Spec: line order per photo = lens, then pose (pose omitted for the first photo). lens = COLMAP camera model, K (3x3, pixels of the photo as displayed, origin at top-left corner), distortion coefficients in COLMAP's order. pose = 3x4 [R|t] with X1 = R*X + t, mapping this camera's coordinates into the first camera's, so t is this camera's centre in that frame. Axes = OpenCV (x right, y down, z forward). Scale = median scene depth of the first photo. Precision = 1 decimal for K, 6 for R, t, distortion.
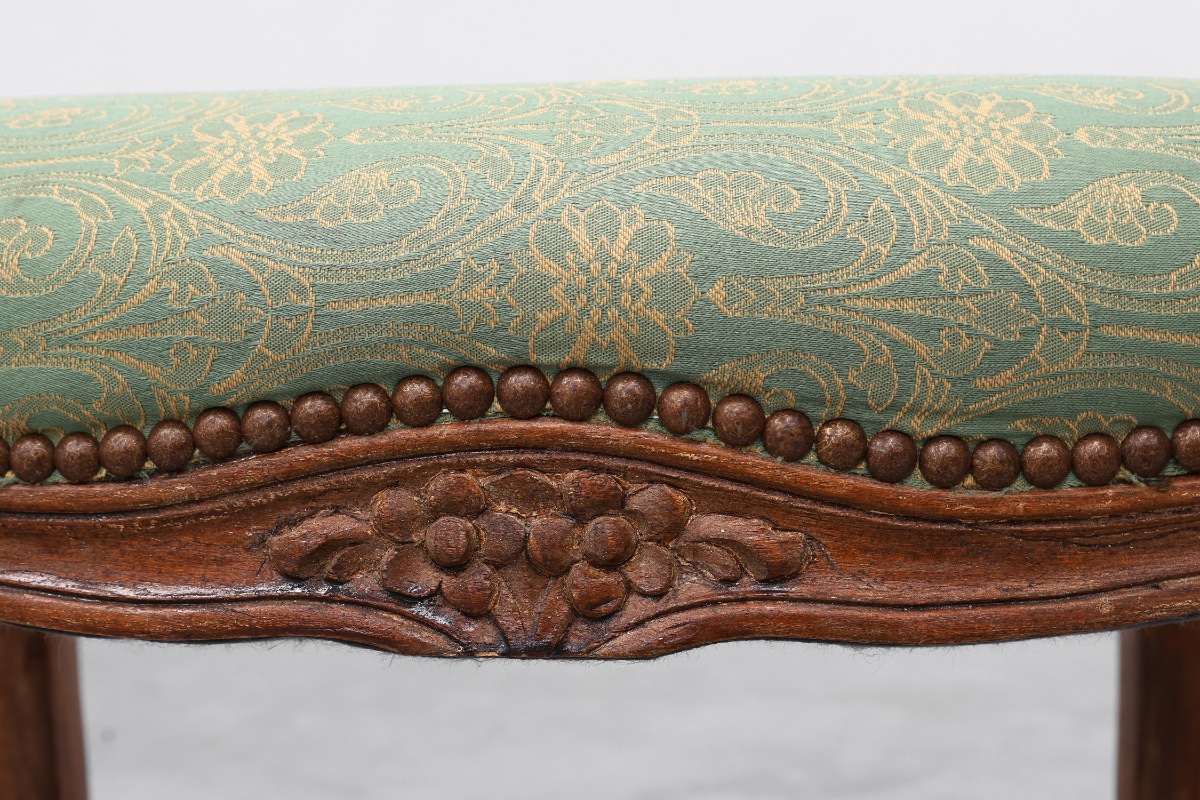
lens RADIAL K [[1576.9, 0, 600.0], [0, 1576.9, 400.0], [0, 0, 1]] dist [0.012151, 0.018285]
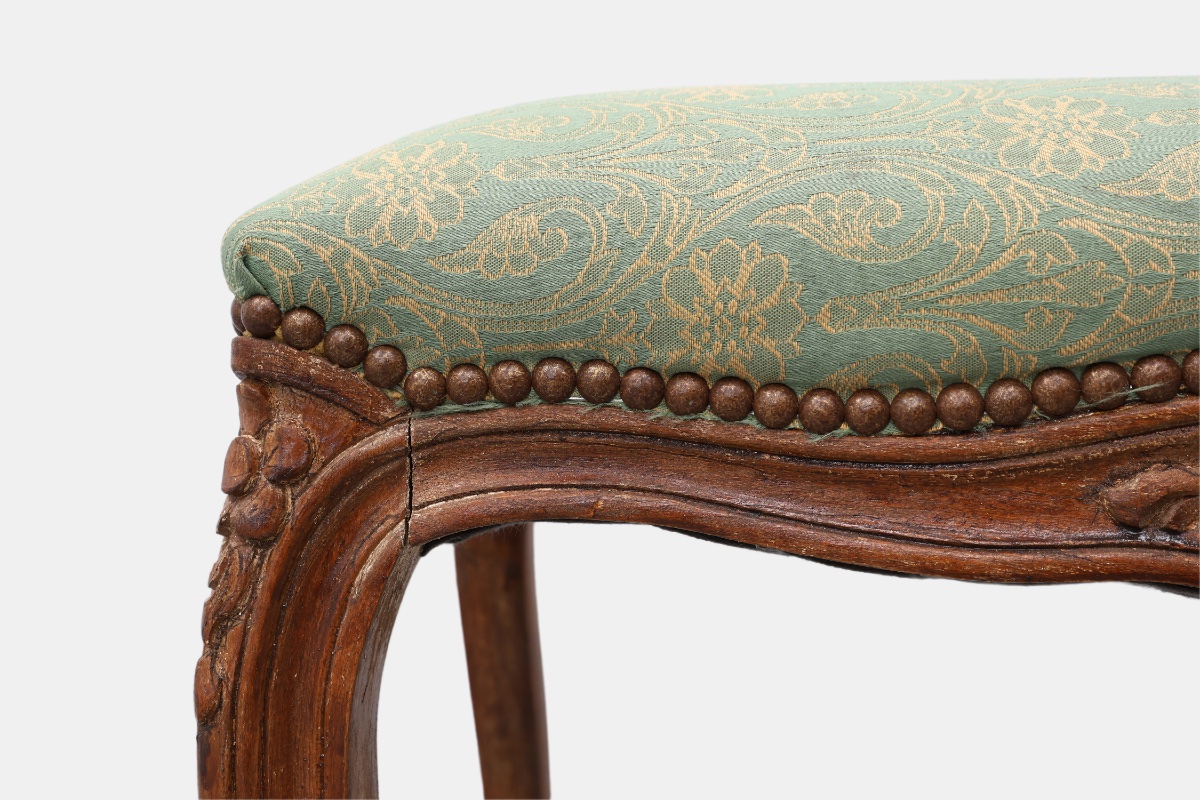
lens RADIAL K [[1394.0, 0, 662.6], [0, 1394.0, 365.4], [0, 0, 1]] dist [0.012446, 0.010078]
pose [[0.999560, 0.013607, -0.026374, -0.489885], [-0.013582, 0.999907, 0.001139, 0.005771], [0.026387, -0.000780, 0.999651, 0.039553]]
